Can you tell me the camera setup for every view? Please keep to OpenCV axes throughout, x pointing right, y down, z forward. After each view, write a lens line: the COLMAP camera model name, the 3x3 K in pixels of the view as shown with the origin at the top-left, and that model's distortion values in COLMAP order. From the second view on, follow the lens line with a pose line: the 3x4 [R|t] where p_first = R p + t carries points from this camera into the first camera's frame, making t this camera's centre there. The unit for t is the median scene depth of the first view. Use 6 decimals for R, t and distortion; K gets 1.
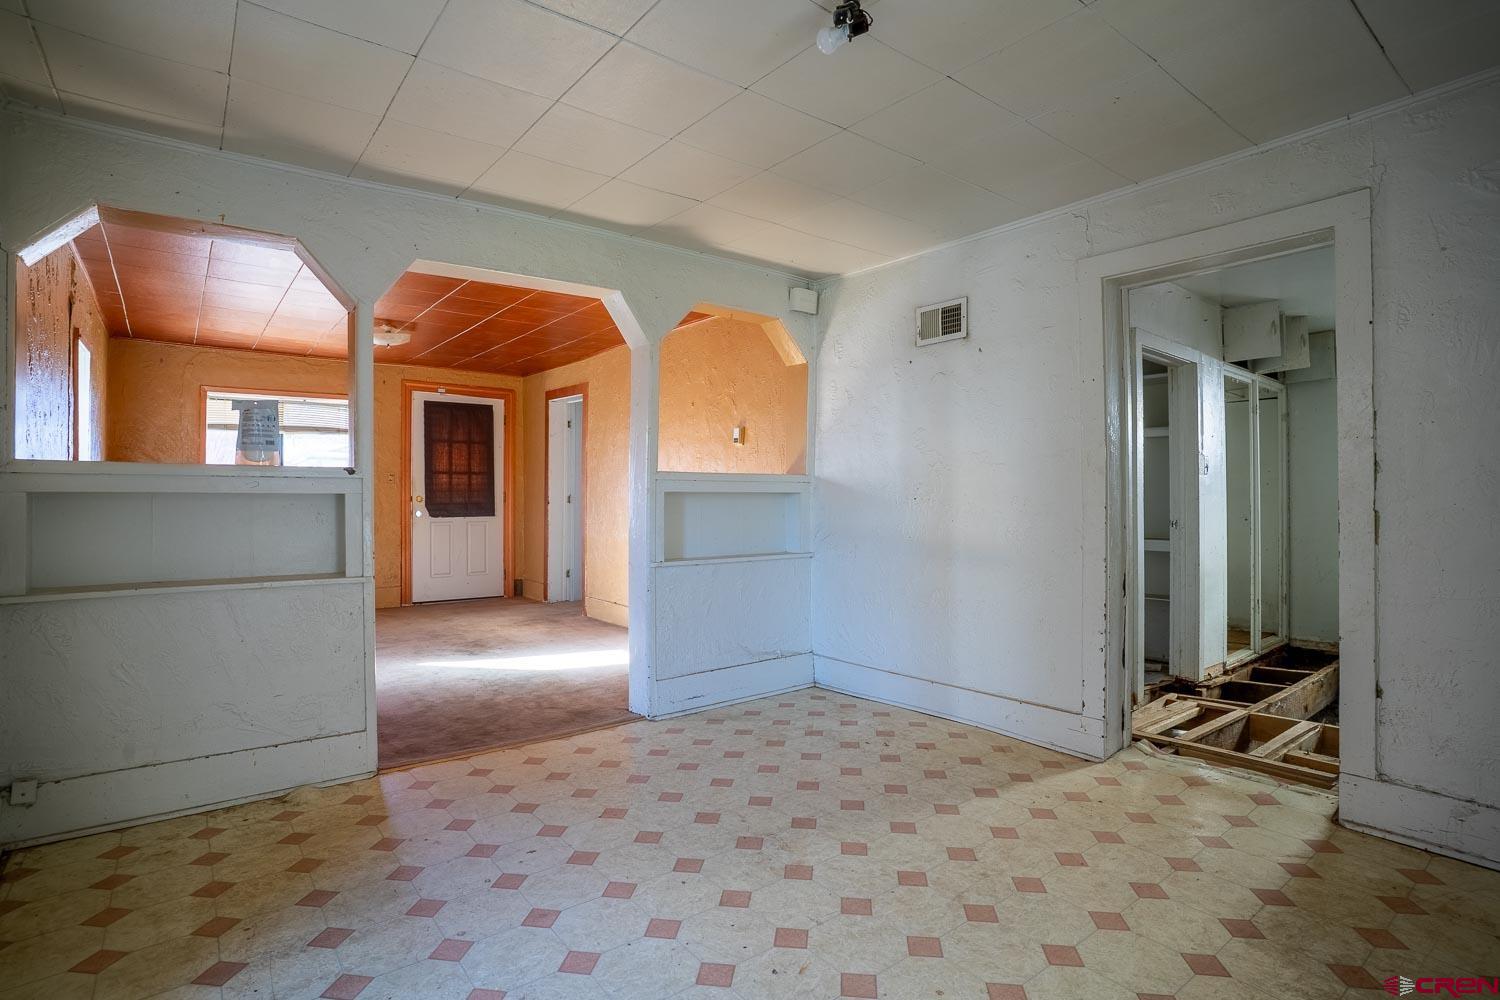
lens RADIAL K [[743.0, 0, 743.1], [0, 743.0, 492.4], [0, 0, 1]] dist [-0.084189, 0.036825]
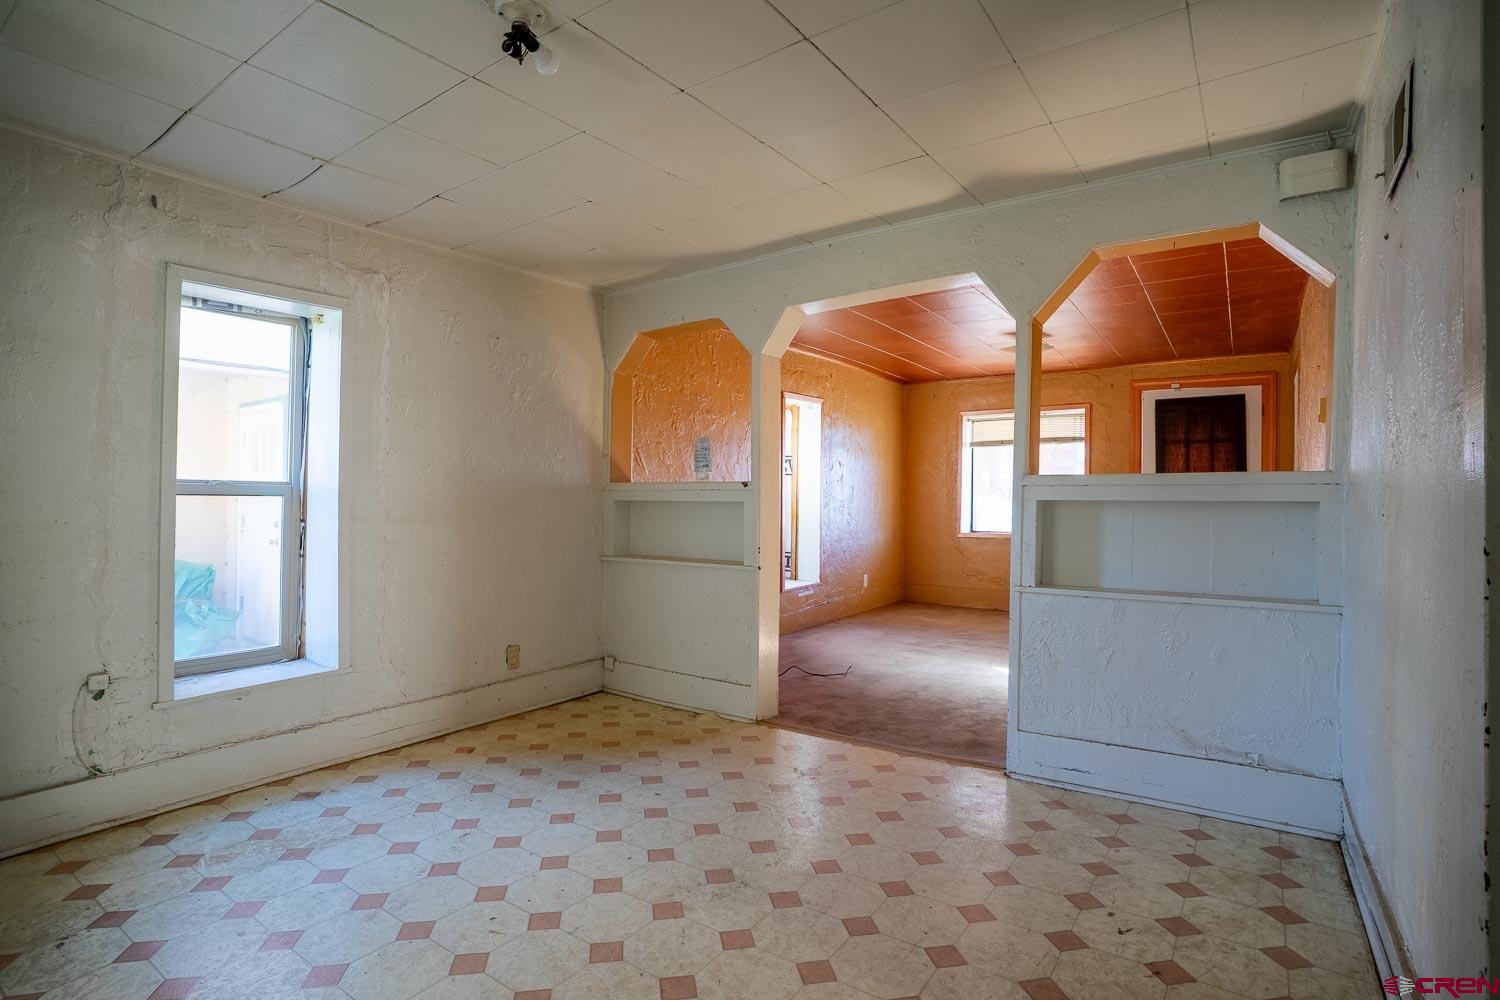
lens RADIAL K [[743.0, 0, 743.1], [0, 743.0, 492.4], [0, 0, 1]] dist [-0.084189, 0.036825]
pose [[0.292396, -0.007656, -0.956267, 0.576797], [0.000600, 0.999969, -0.007823, -0.003452], [0.956297, 0.001713, 0.292391, 0.475298]]
